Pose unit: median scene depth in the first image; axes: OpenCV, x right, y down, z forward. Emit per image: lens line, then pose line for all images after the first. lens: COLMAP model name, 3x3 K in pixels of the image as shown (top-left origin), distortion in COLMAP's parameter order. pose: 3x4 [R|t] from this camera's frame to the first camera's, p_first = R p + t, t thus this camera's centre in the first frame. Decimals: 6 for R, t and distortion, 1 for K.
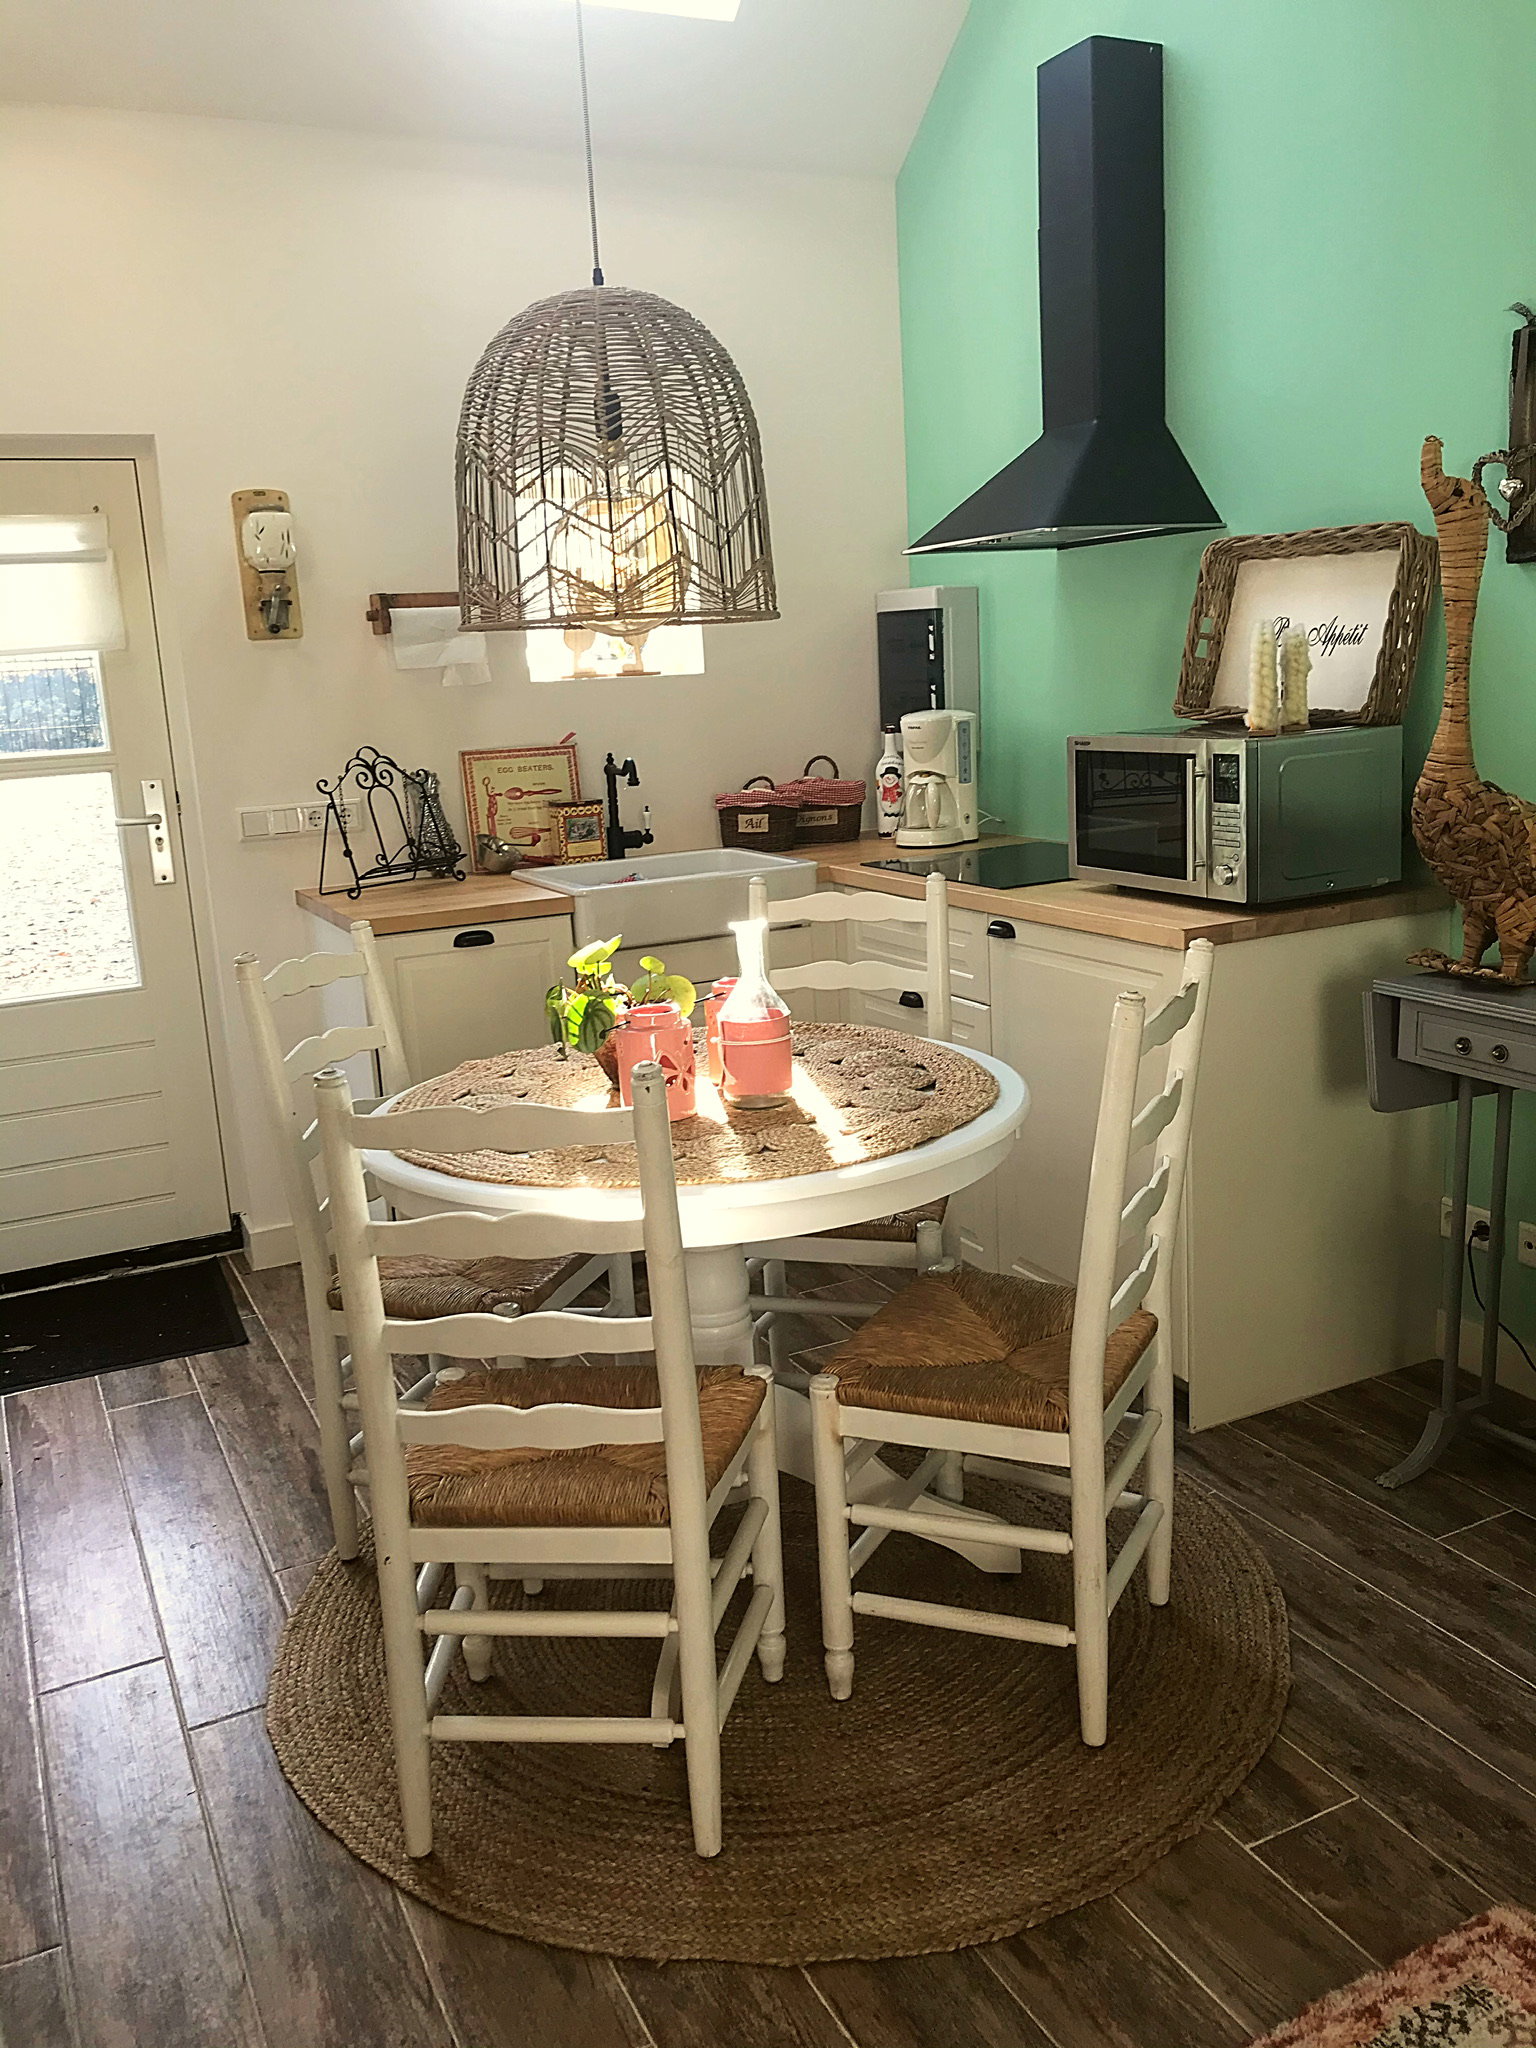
lens RADIAL K [[1676.2, 0, 766.0], [0, 1676.2, 1008.2], [0, 0, 1]] dist [0.022458, -0.015518]
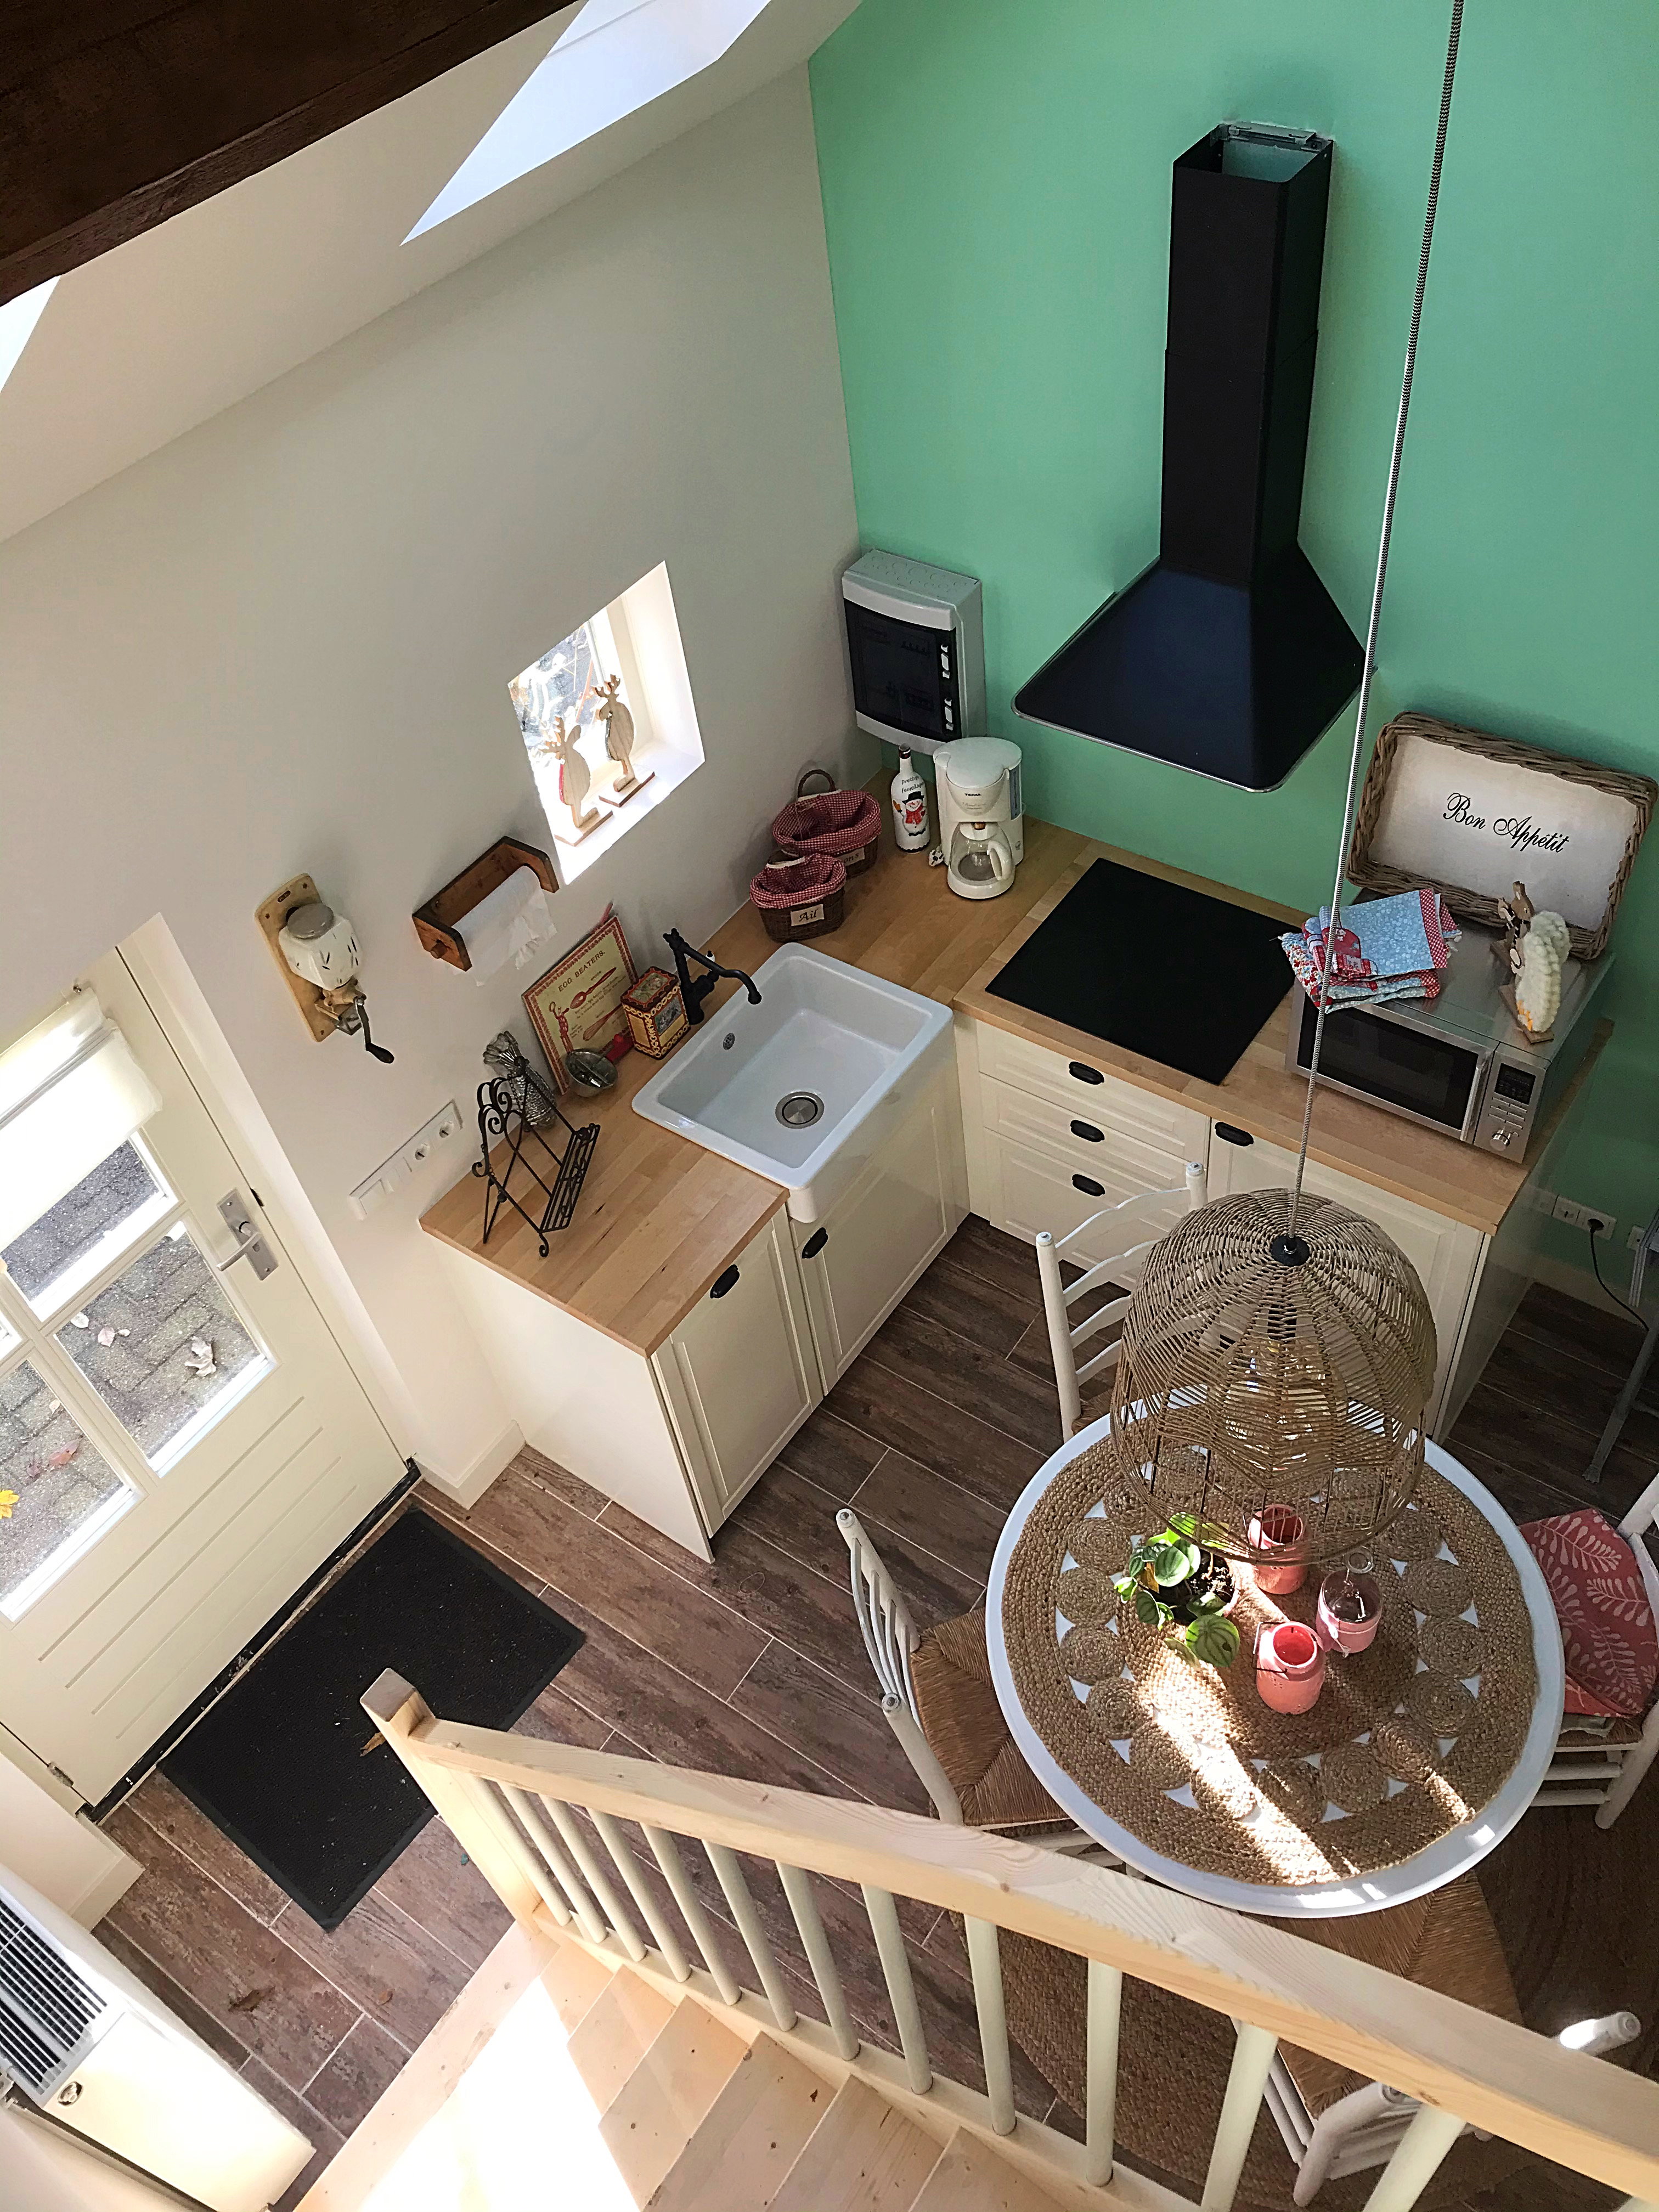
lens RADIAL K [[1810.4, 0, 825.4], [0, 1810.4, 1093.8], [0, 0, 1]] dist [0.022458, -0.015518]
pose [[0.882604, -0.376704, 0.281253, -0.322811], [0.155073, 0.798066, 0.582274, -0.624432], [-0.443804, -0.470303, 0.762793, 0.199793]]
